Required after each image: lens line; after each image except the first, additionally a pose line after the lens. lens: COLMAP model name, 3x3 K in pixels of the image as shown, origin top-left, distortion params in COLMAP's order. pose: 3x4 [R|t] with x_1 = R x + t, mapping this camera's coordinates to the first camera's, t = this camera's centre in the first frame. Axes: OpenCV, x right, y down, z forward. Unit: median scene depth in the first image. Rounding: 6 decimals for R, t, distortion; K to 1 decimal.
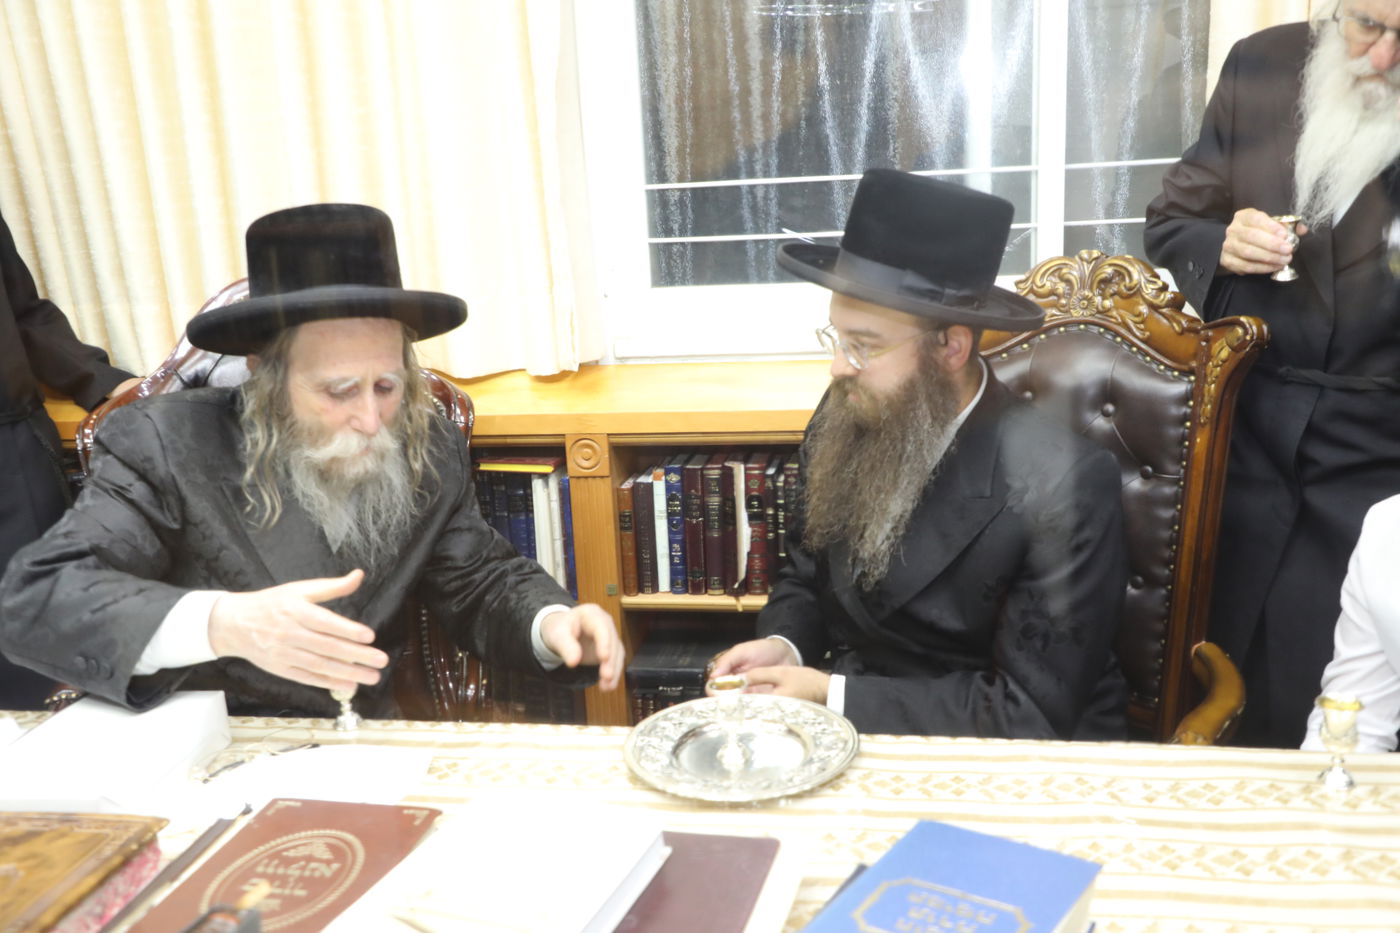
lens RADIAL K [[1466.5, 0, 693.5], [0, 1466.5, 463.4], [0, 0, 1]] dist [0.126104, 0.000000]
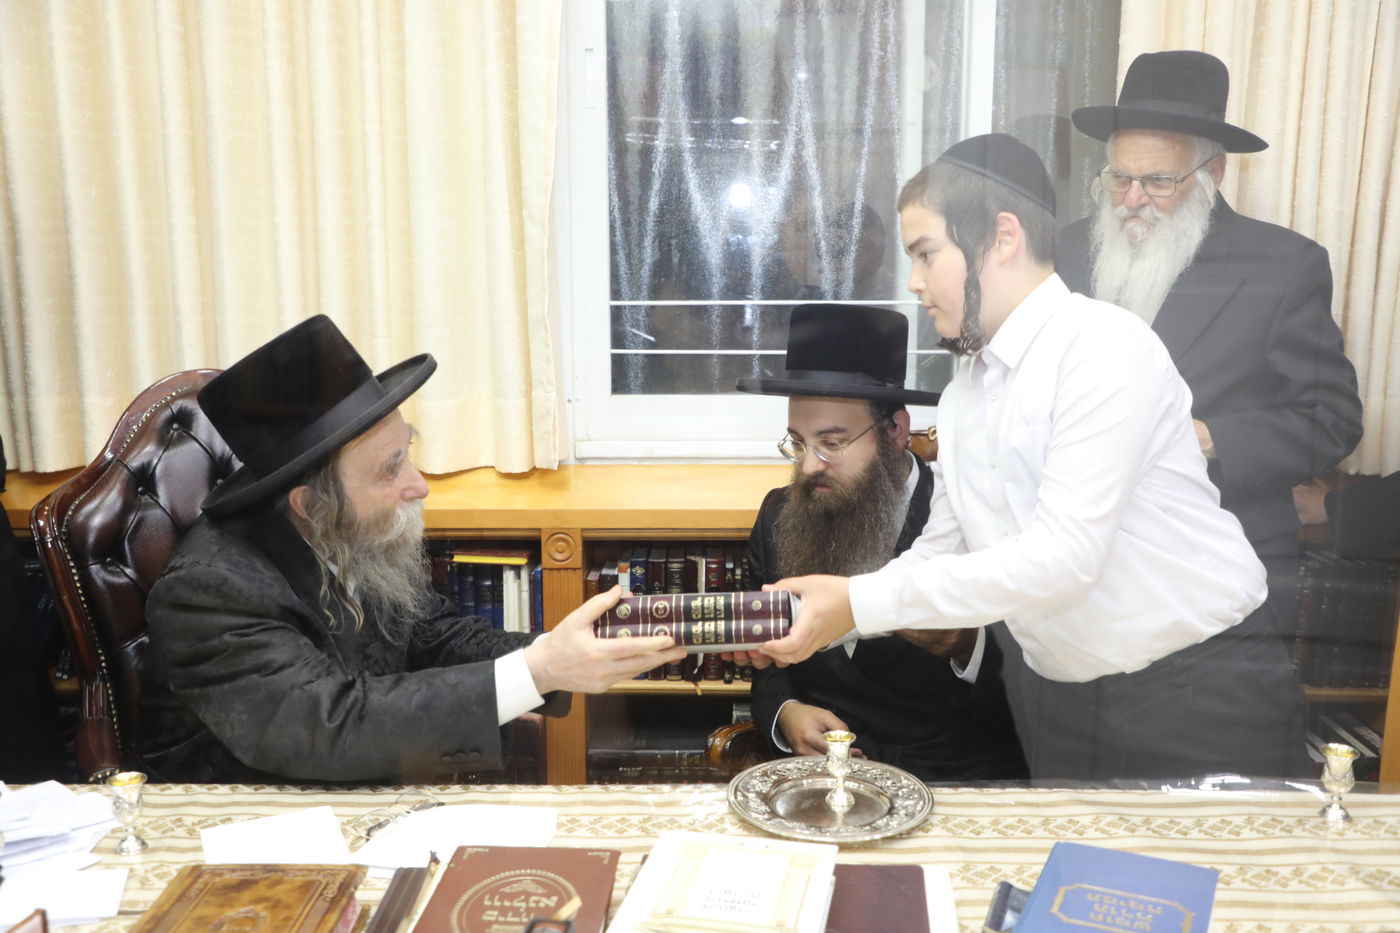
lens RADIAL K [[1466.5, 0, 692.8], [0, 1466.5, 469.1], [0, 0, 1]] dist [0.126104, 0.000000]
pose [[0.983918, 0.023028, 0.177129, -0.172135], [-0.010519, 0.997404, -0.071235, 0.012223], [-0.178310, 0.068226, 0.981606, -0.072724]]
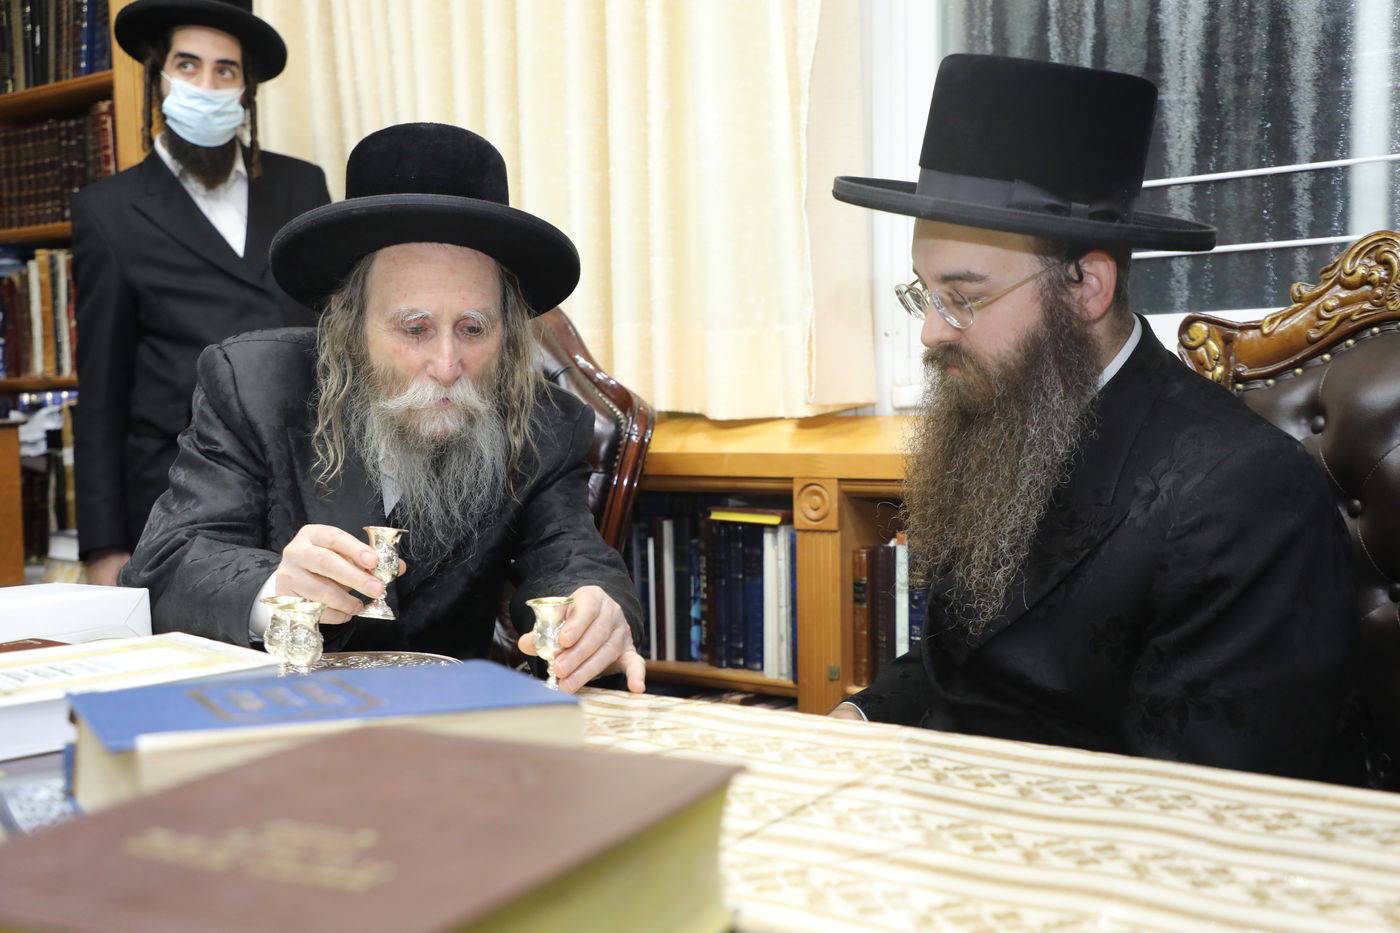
lens RADIAL K [[1596.3, 0, 688.3], [0, 1596.3, 460.4], [0, 0, 1]] dist [0.080442, 0.000000]
pose [[0.893124, 0.055976, -0.446313, 0.272256], [-0.133144, 0.980661, -0.143443, 0.112438], [0.429653, 0.187537, 0.883305, 0.164233]]
